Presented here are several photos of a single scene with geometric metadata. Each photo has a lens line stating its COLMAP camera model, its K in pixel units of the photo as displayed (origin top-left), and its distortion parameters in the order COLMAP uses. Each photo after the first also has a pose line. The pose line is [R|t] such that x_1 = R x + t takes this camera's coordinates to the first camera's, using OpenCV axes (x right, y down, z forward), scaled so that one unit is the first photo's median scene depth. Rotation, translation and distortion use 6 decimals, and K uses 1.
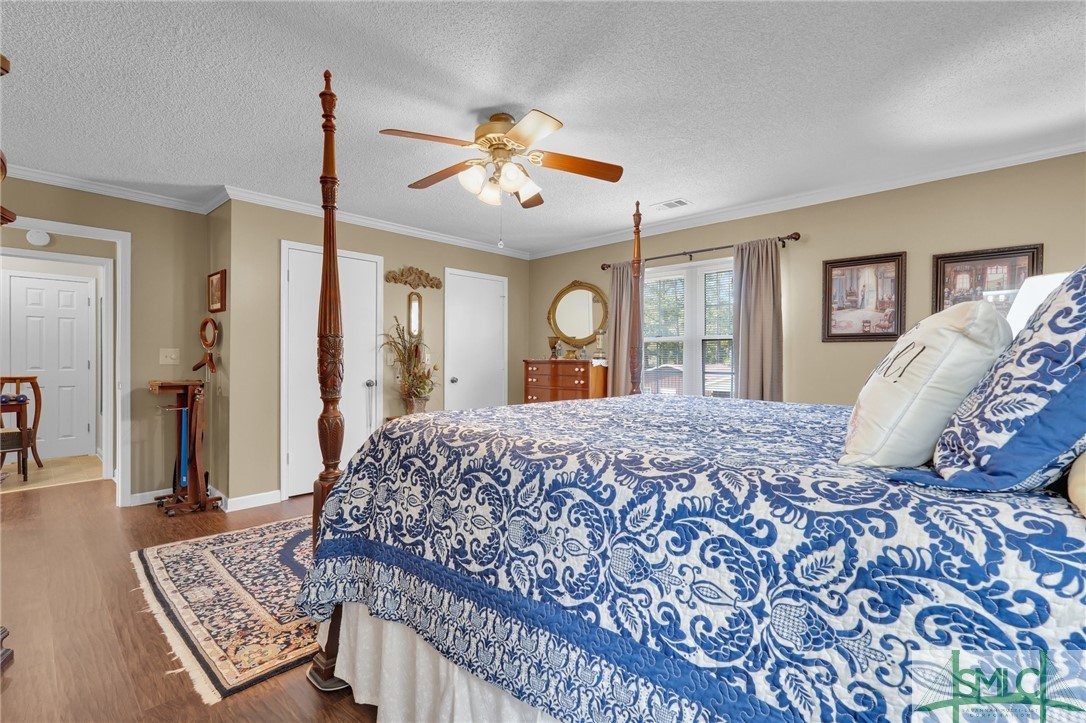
lens RADIAL K [[487.3, 0, 545.0], [0, 487.3, 363.2], [0, 0, 1]] dist [-0.009115, 0.000990]
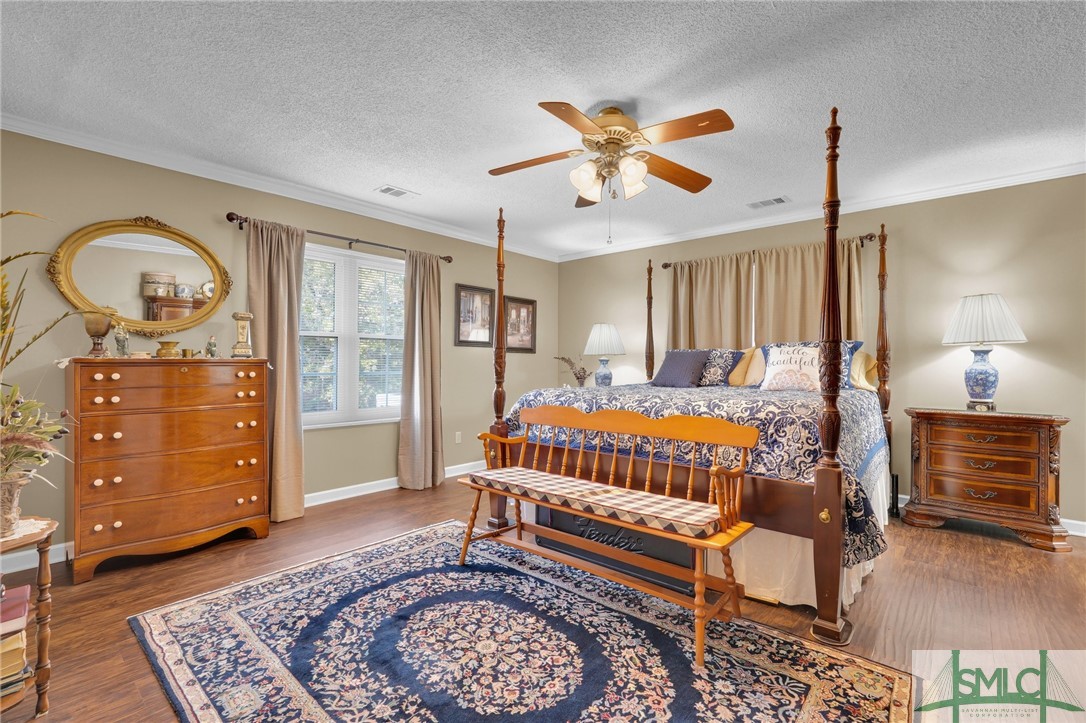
lens RADIAL K [[487.3, 0, 545.0], [0, 487.3, 363.2], [0, 0, 1]] dist [-0.009115, 0.000990]
pose [[-0.042974, -0.006845, 0.999053, -0.779059], [0.002684, 0.999972, 0.006967, -0.005941], [-0.999073, 0.002981, -0.042954, 0.864254]]
